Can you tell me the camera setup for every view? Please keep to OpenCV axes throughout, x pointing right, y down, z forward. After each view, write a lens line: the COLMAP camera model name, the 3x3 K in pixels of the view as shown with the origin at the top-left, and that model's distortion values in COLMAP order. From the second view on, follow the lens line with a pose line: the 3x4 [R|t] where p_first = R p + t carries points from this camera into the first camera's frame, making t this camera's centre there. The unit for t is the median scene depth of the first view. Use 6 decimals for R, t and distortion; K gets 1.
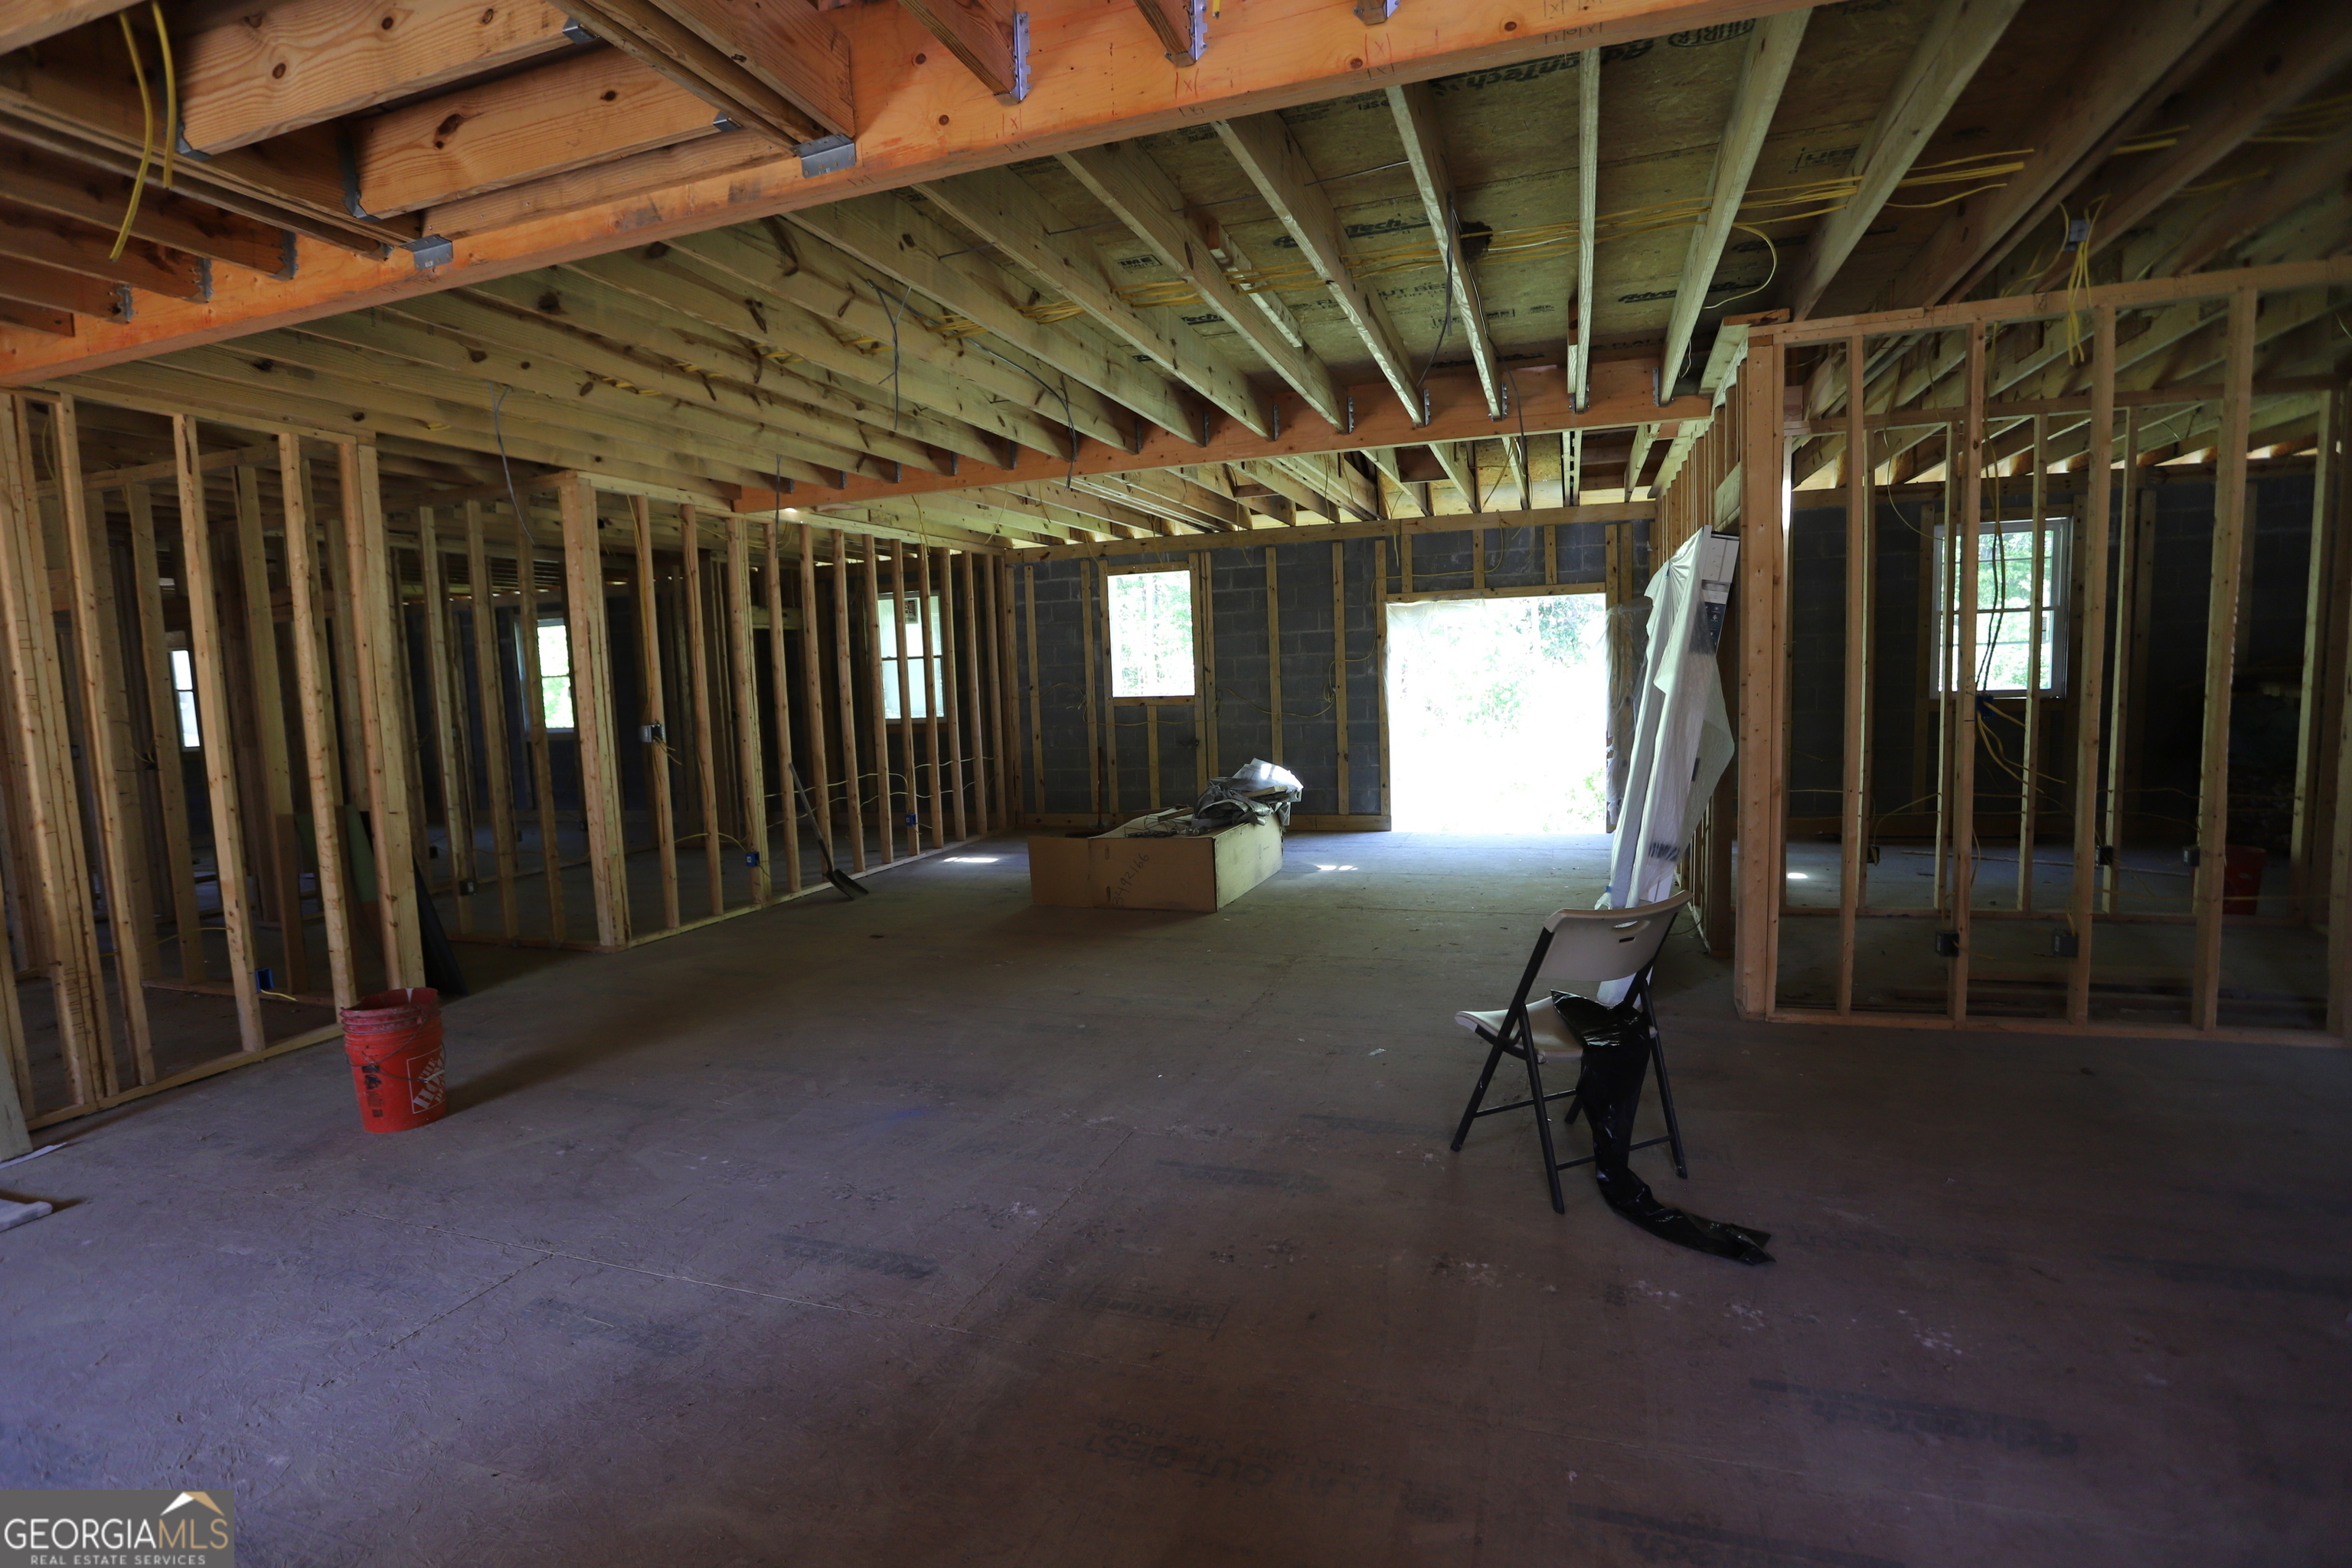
lens RADIAL K [[1155.0, 0, 1161.0], [0, 1155.0, 805.9], [0, 0, 1]] dist [-0.057241, 0.027486]
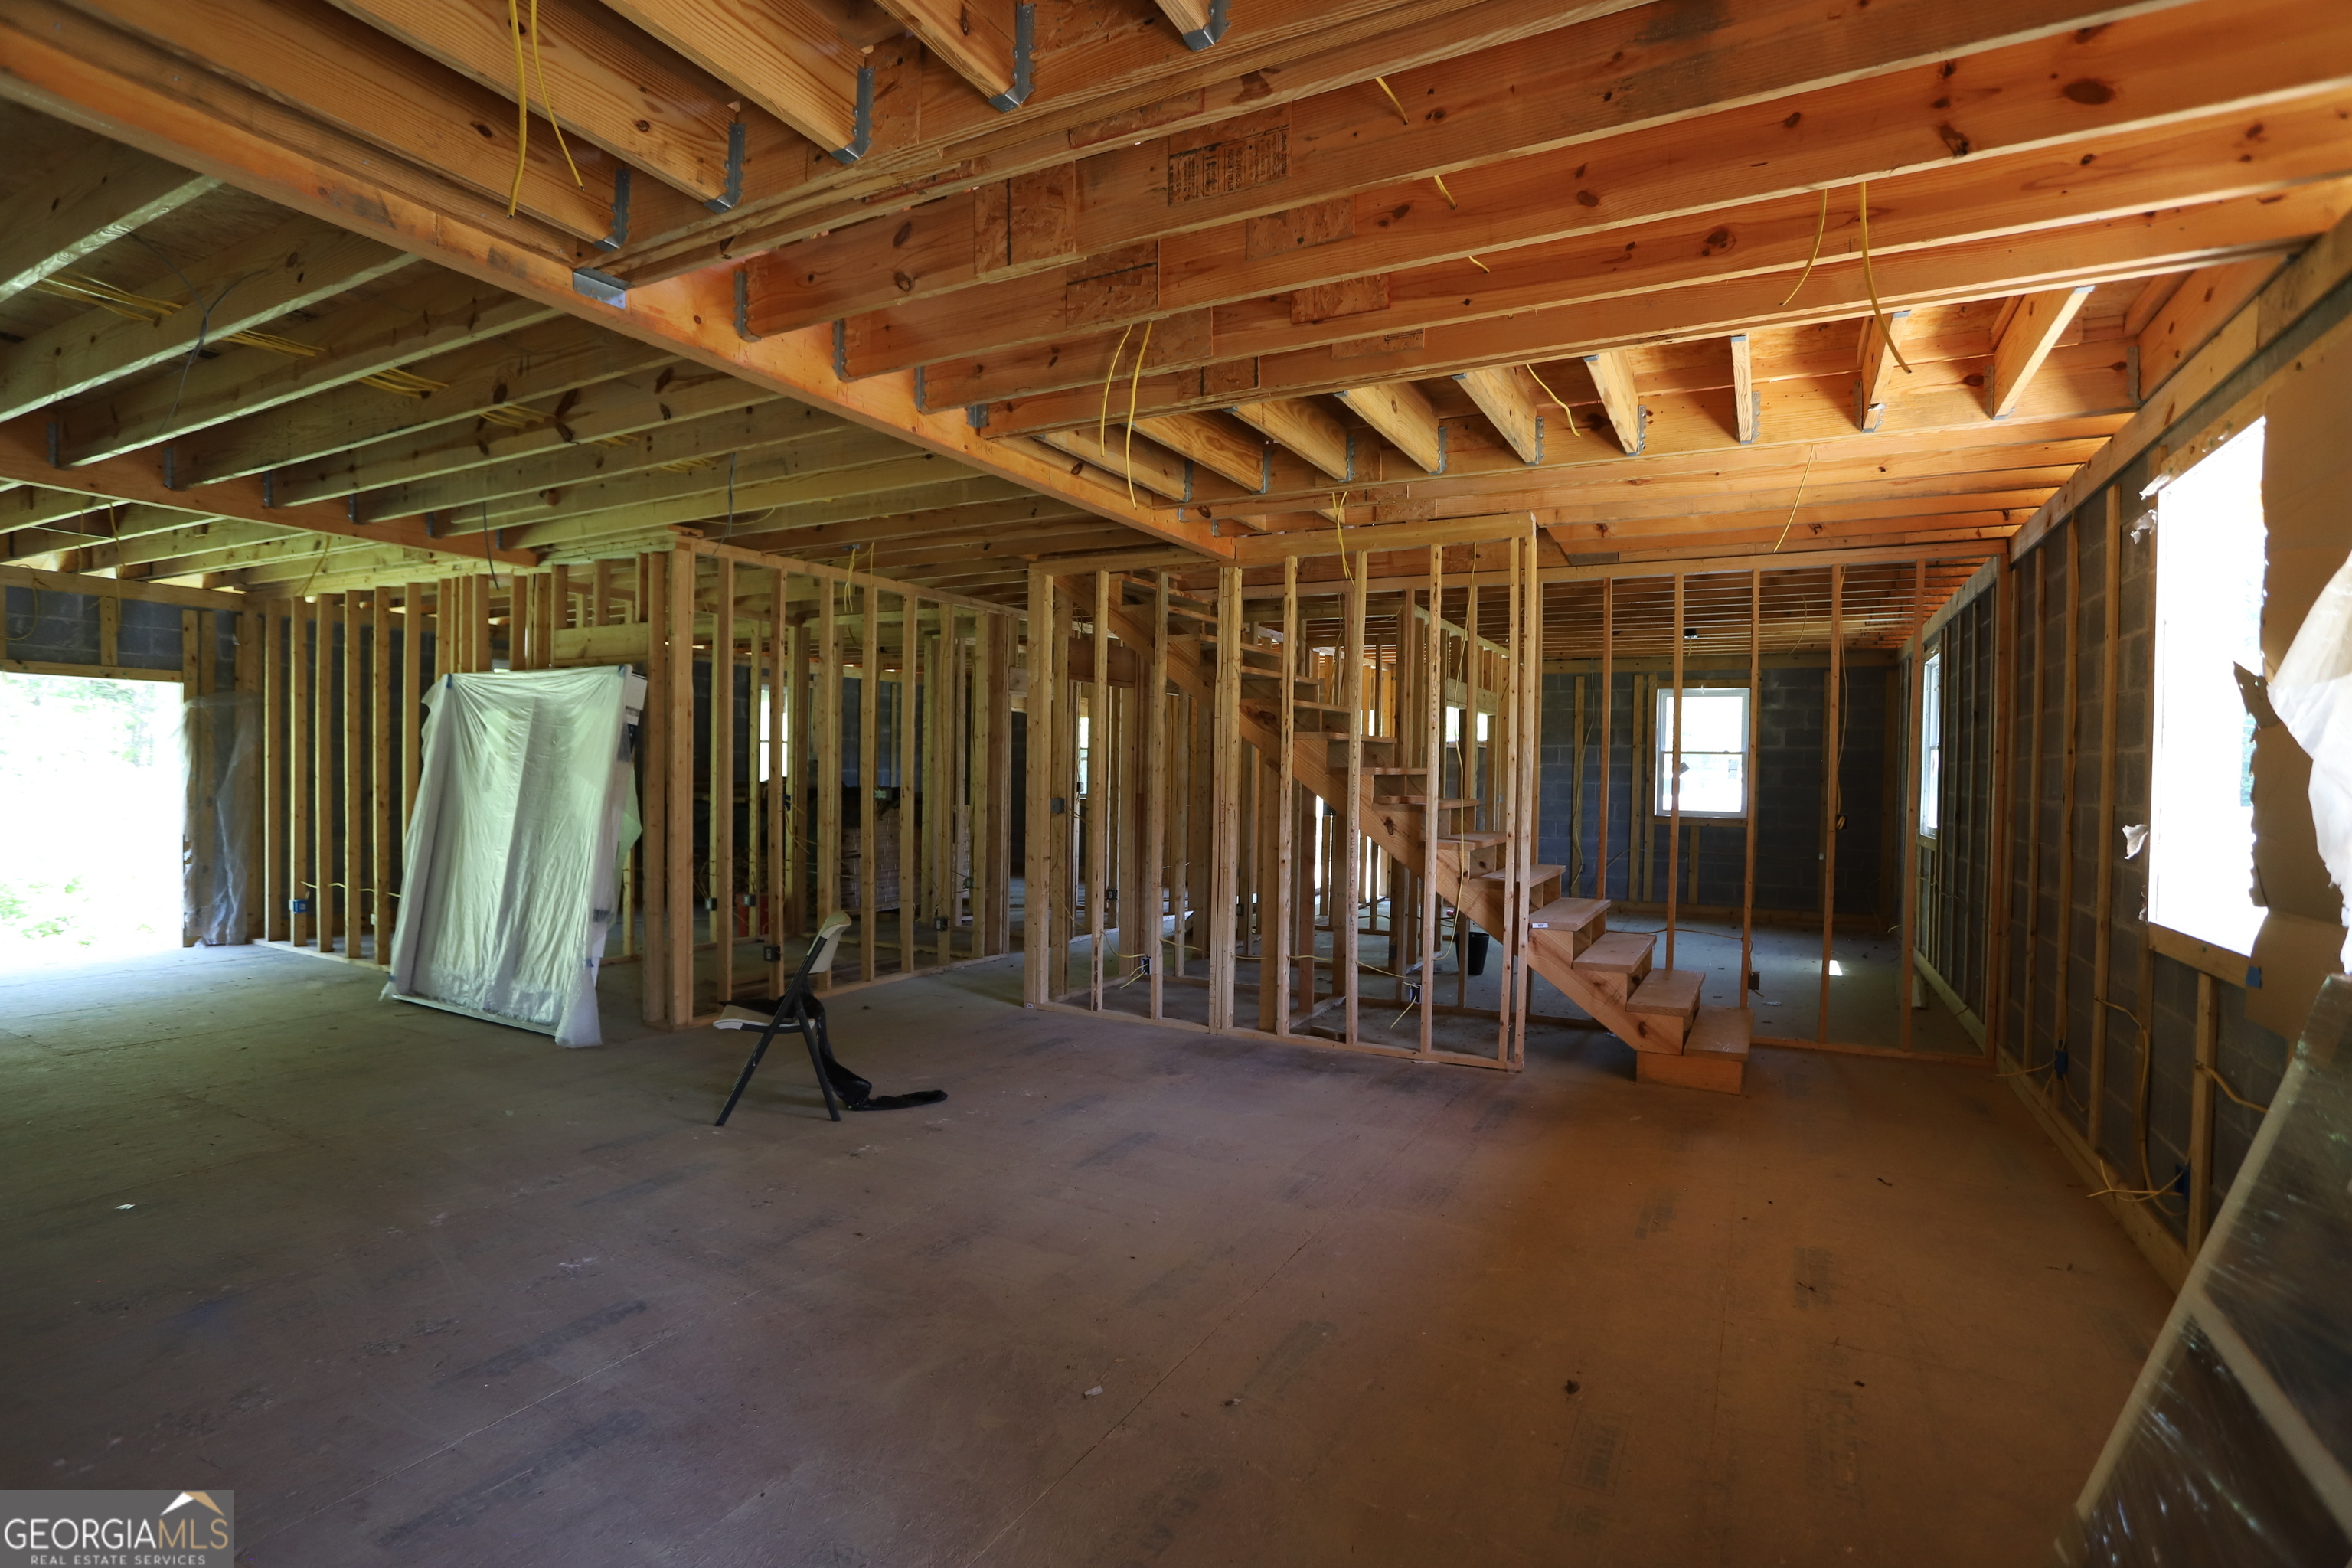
lens RADIAL K [[1155.0, 0, 1194.5], [0, 1155.0, 774.3], [0, 0, 1]] dist [-0.057241, 0.027486]
pose [[0.139109, 0.030008, 0.989822, -0.821027], [0.098516, 0.994163, -0.043985, 0.009785], [-0.985365, 0.103633, 0.135341, 0.204110]]
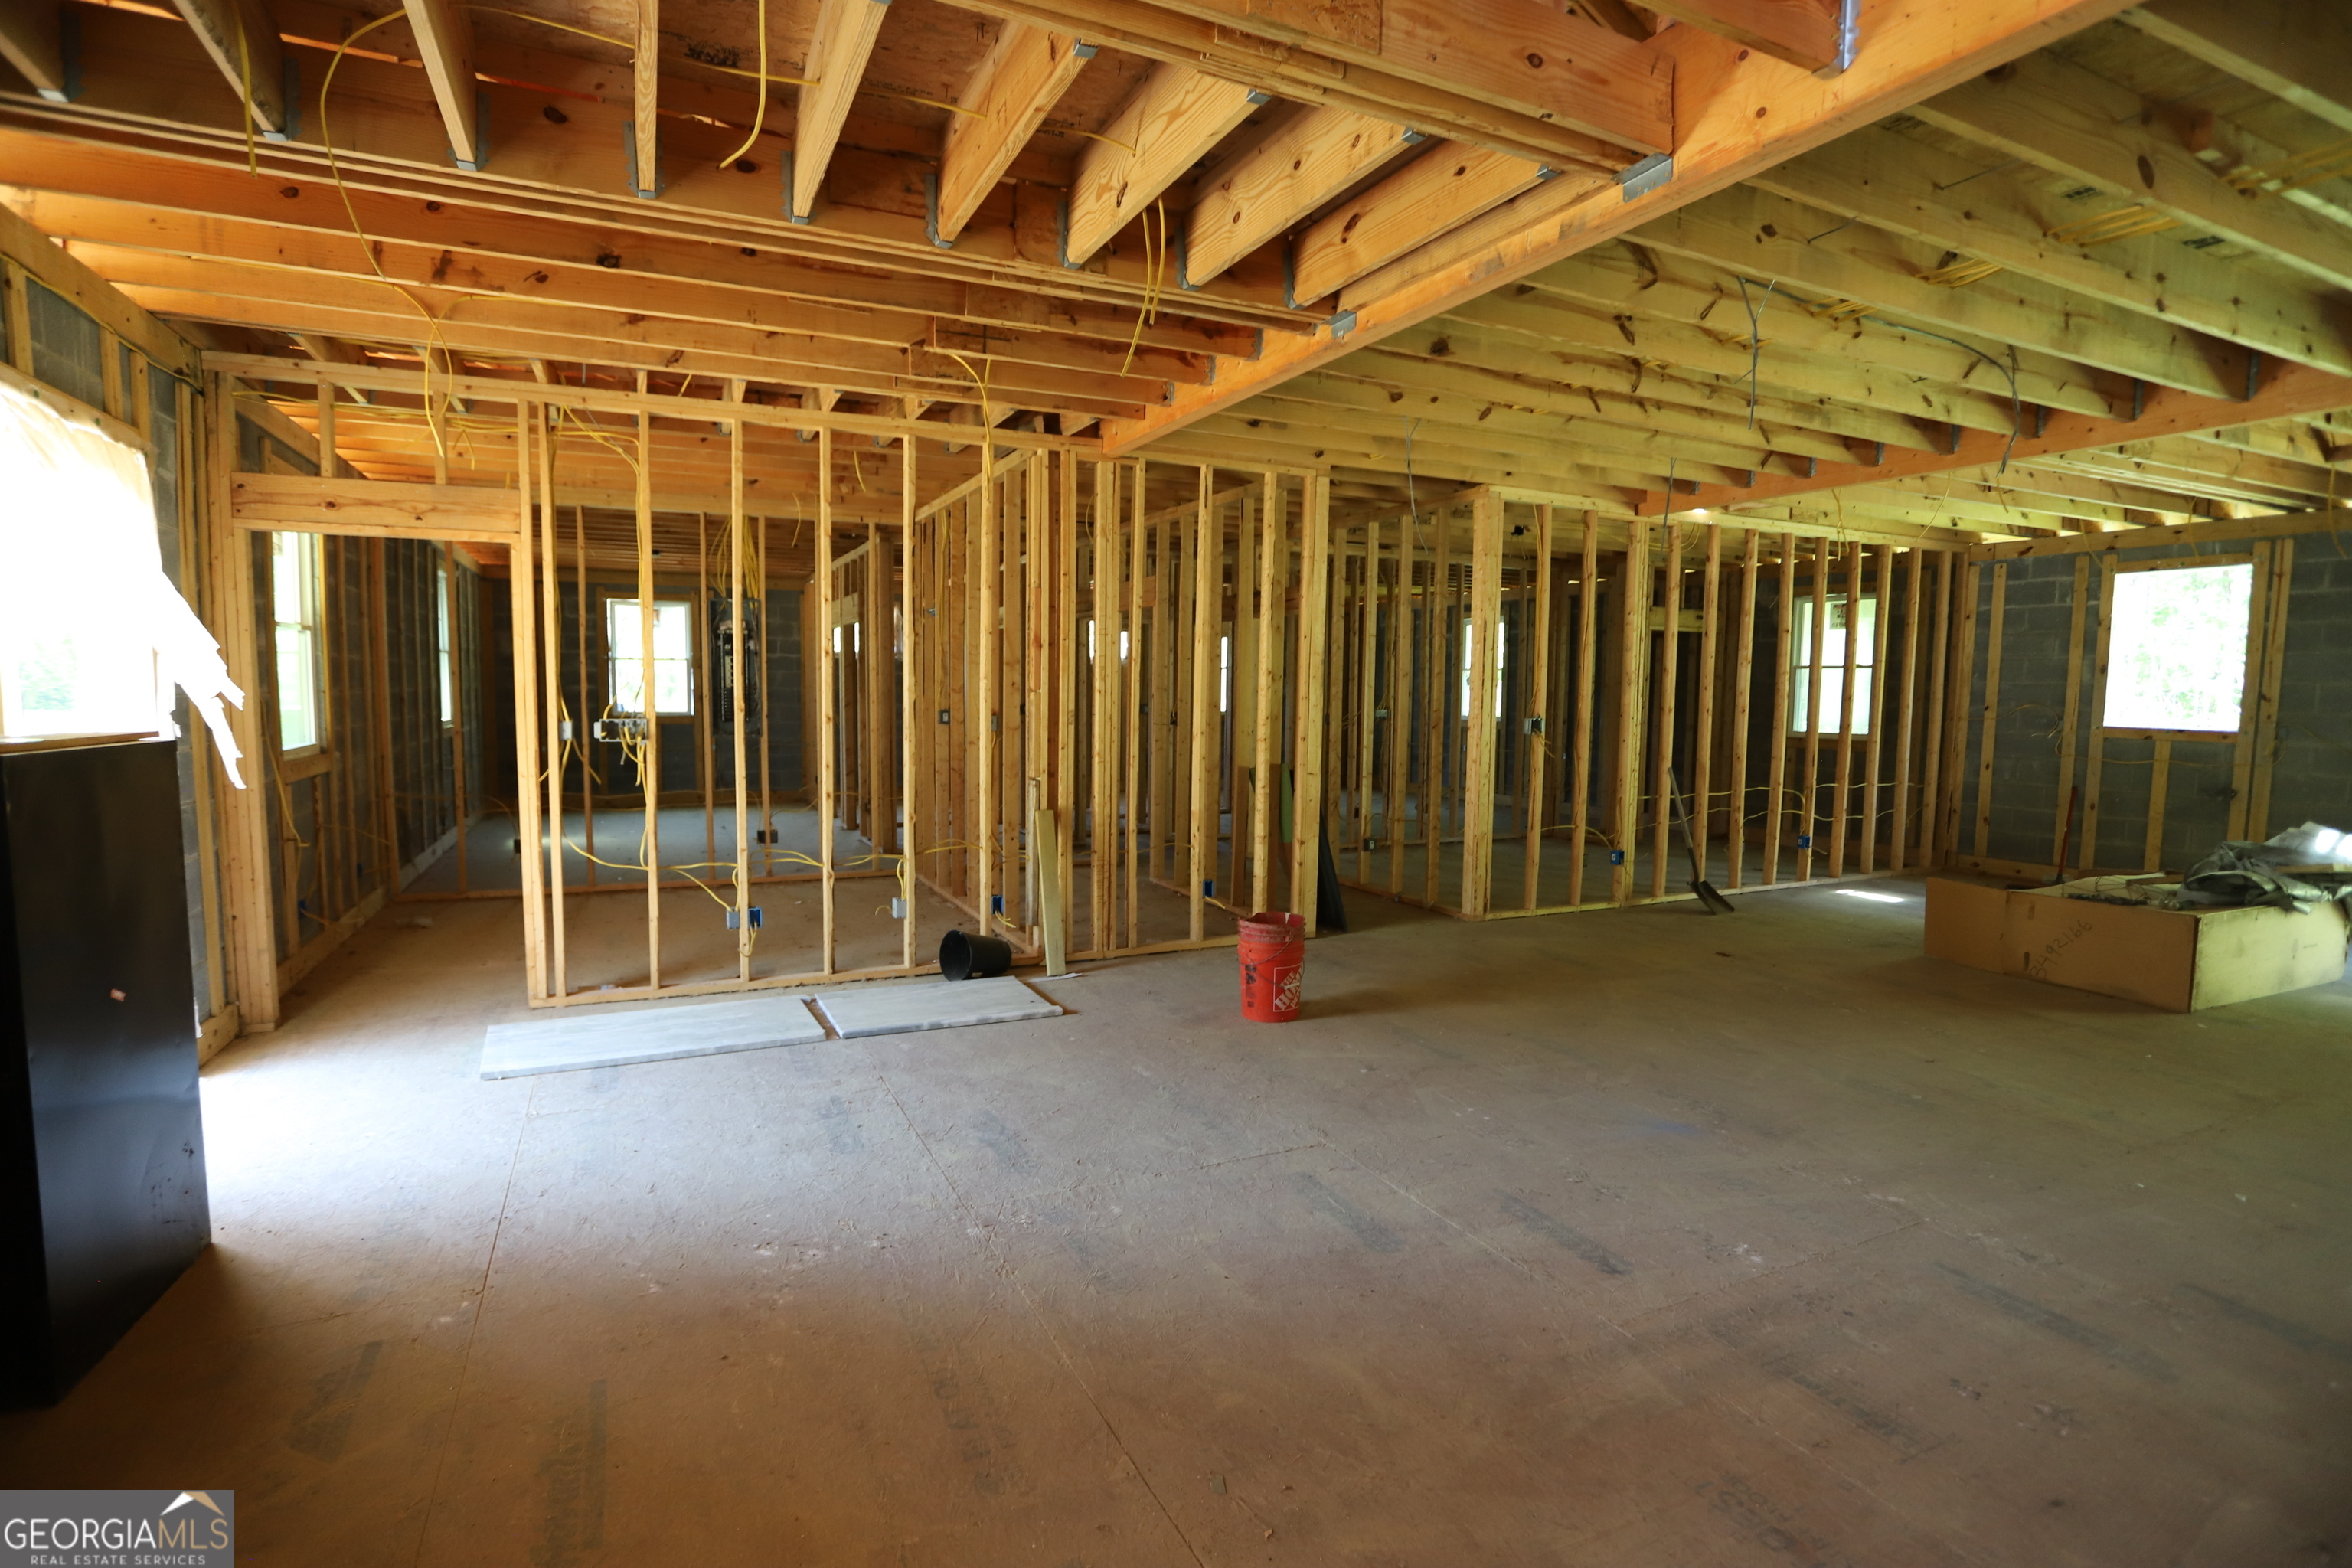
lens RADIAL K [[1155.0, 0, 1172.7], [0, 1155.0, 808.4], [0, 0, 1]] dist [-0.057241, 0.027486]
pose [[0.712721, 0.118419, -0.691379, 0.110245], [-0.117188, 0.991896, 0.049087, -0.000596], [0.691589, 0.046036, 0.720823, -0.011126]]
